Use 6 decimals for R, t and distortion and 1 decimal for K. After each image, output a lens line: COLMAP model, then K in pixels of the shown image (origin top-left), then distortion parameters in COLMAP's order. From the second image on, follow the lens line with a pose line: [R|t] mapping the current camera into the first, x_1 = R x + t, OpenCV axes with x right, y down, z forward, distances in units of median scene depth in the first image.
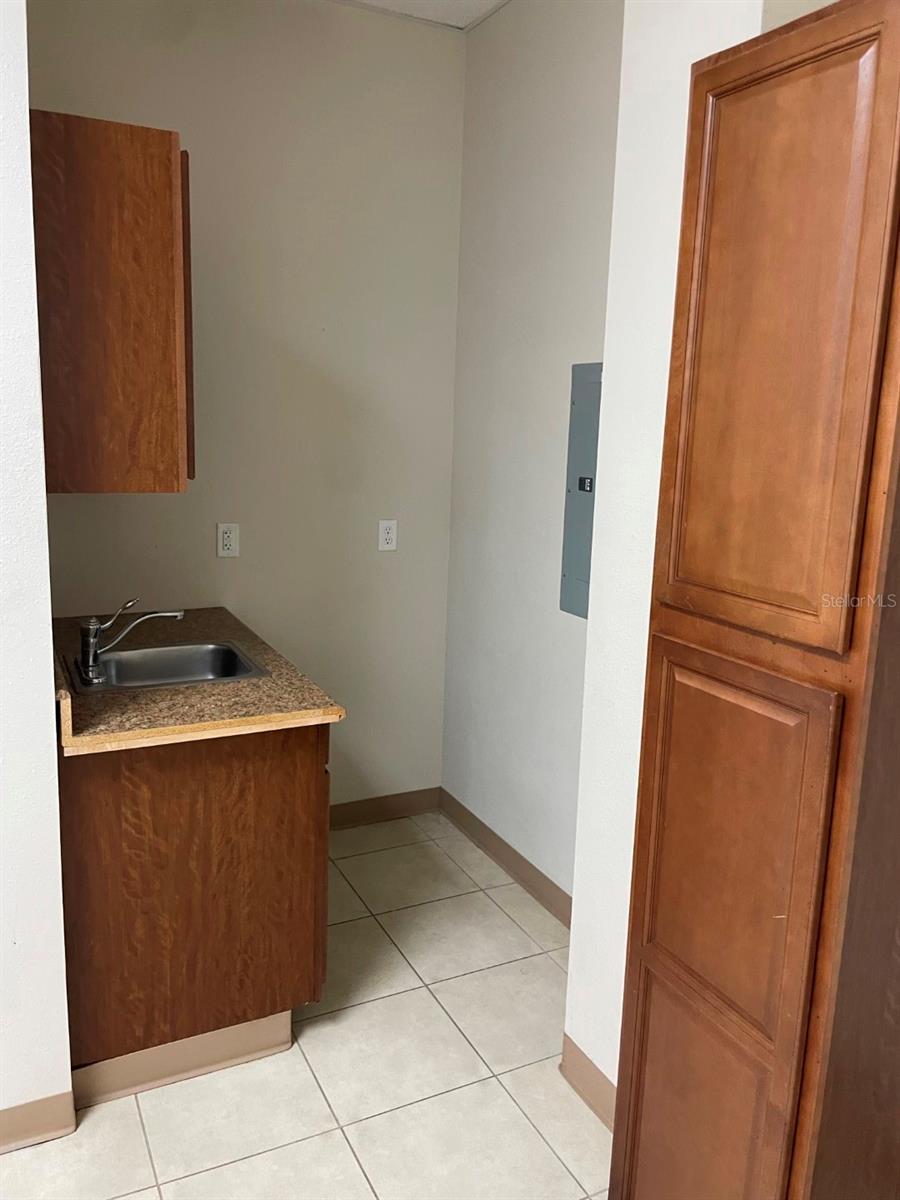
lens RADIAL K [[917.4, 0, 447.2], [0, 917.4, 577.8], [0, 0, 1]] dist [0.084338, -0.113757]
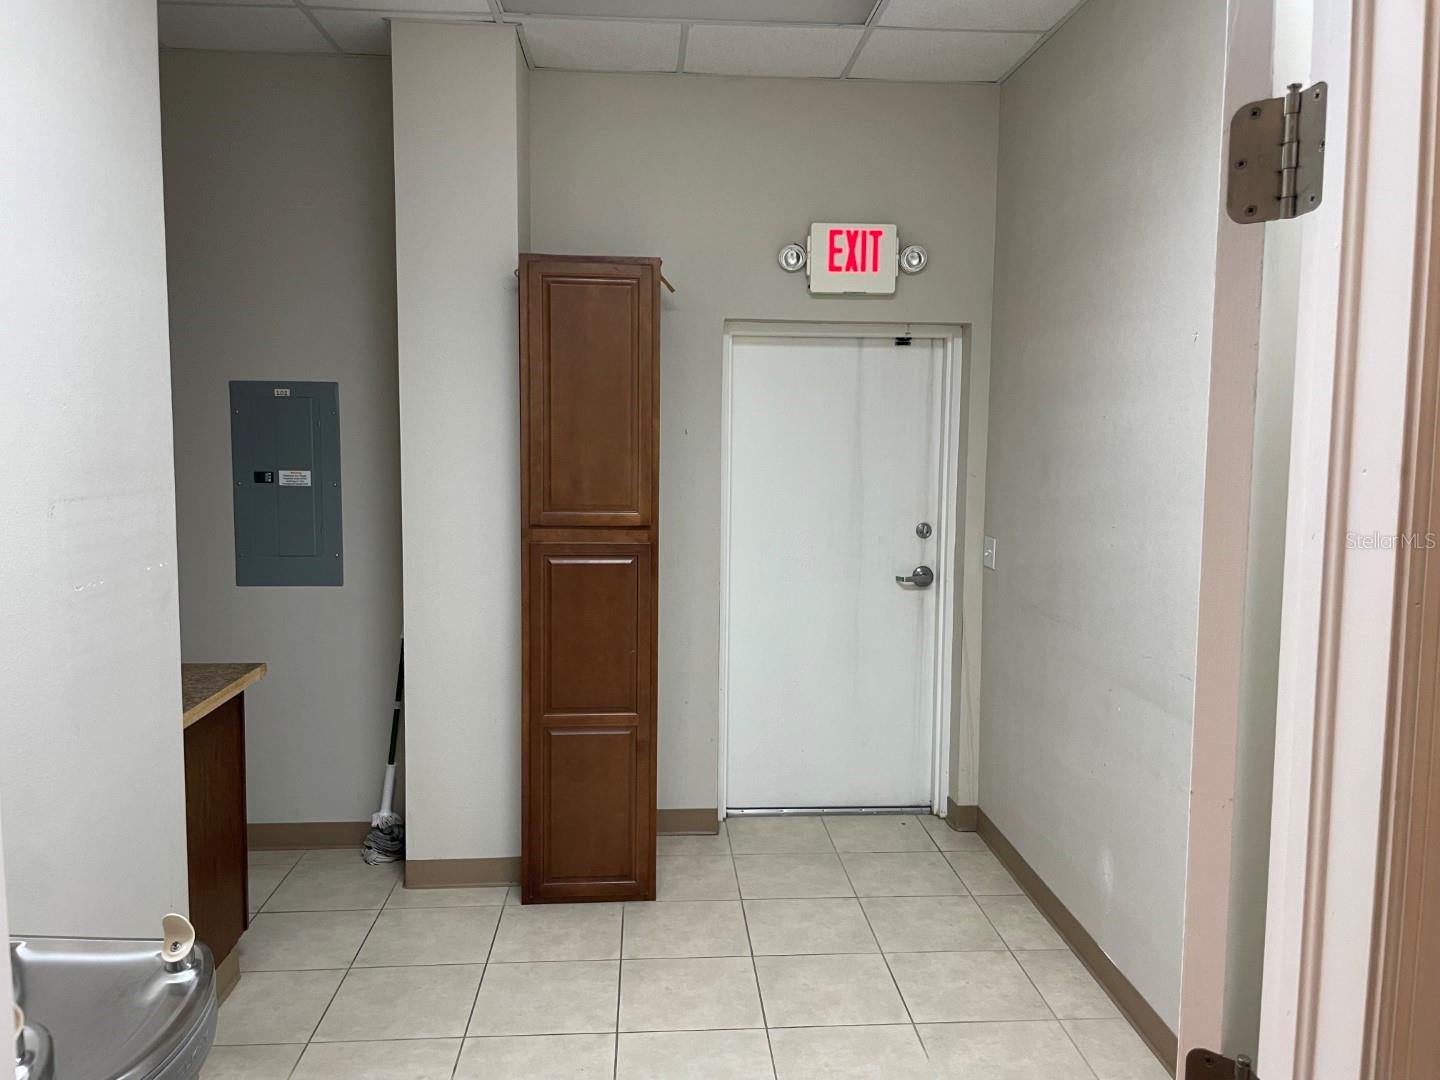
lens RADIAL K [[1100.9, 0, 718.4], [0, 1100.9, 517.0], [0, 0, 1]] dist [0.084338, -0.113757]
pose [[0.379853, -0.108851, 0.918620, -1.275090], [0.161785, 0.985564, 0.049885, -0.032398], [-0.910790, 0.129670, 0.391980, -0.170547]]
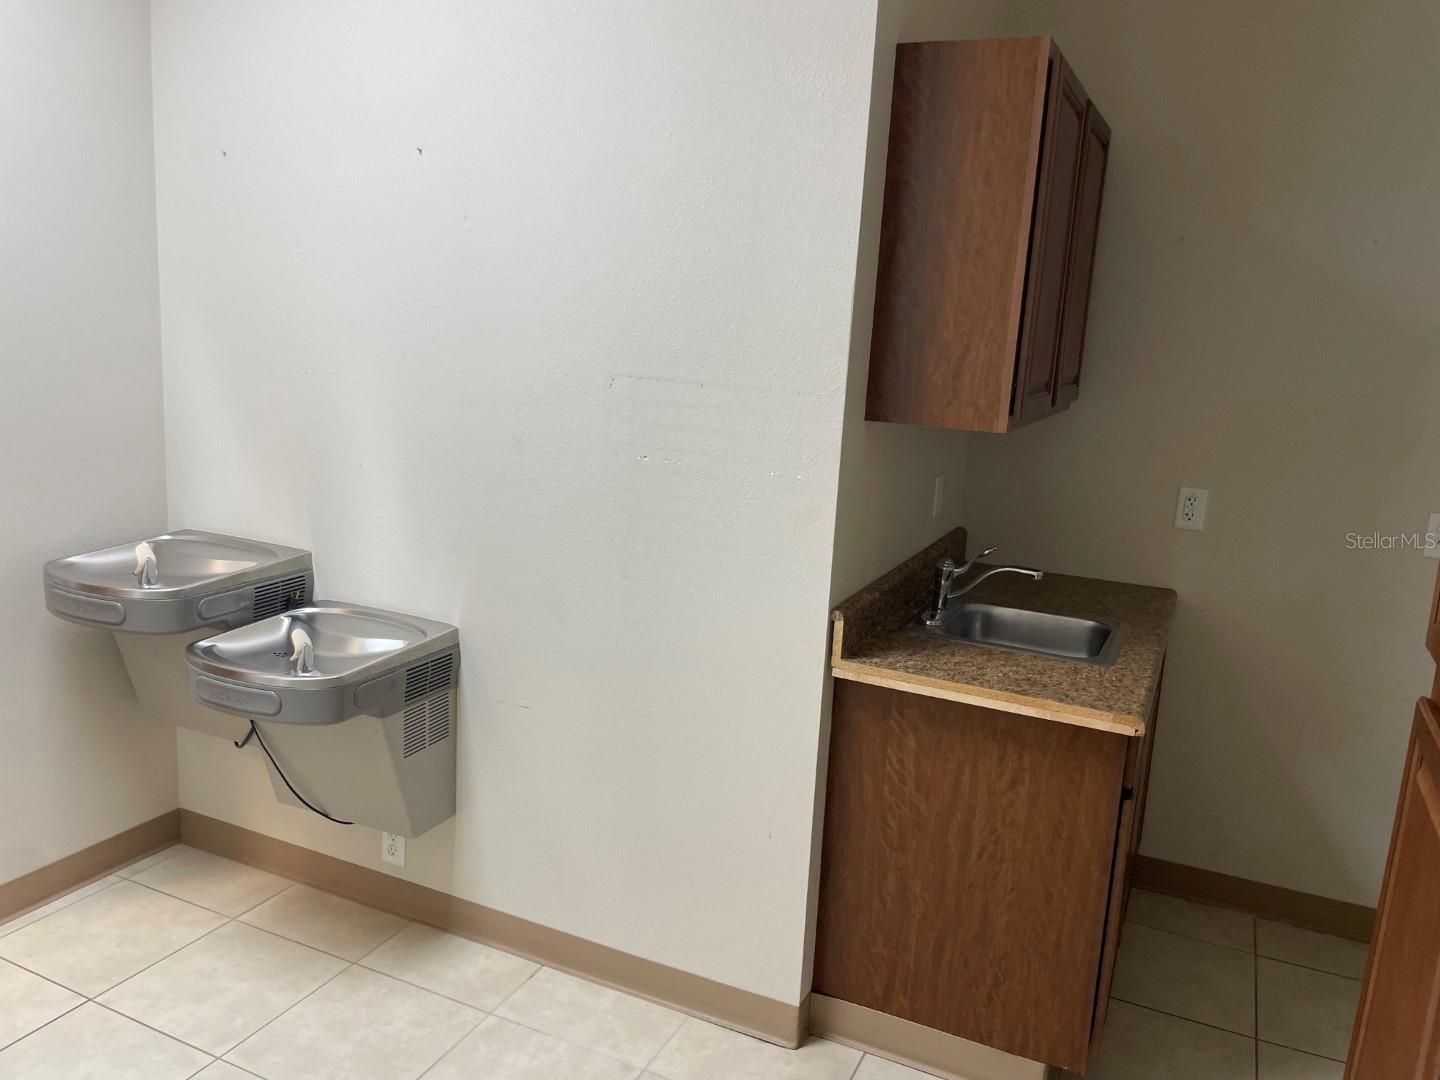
lens RADIAL K [[1100.9, 0, 718.4], [0, 1100.9, 517.0], [0, 0, 1]] dist [0.084338, -0.113757]
pose [[0.625644, 0.143108, -0.766870, 0.376802], [-0.168726, 0.984585, 0.046083, -0.013412], [0.761643, 0.100559, 0.640146, 0.100601]]
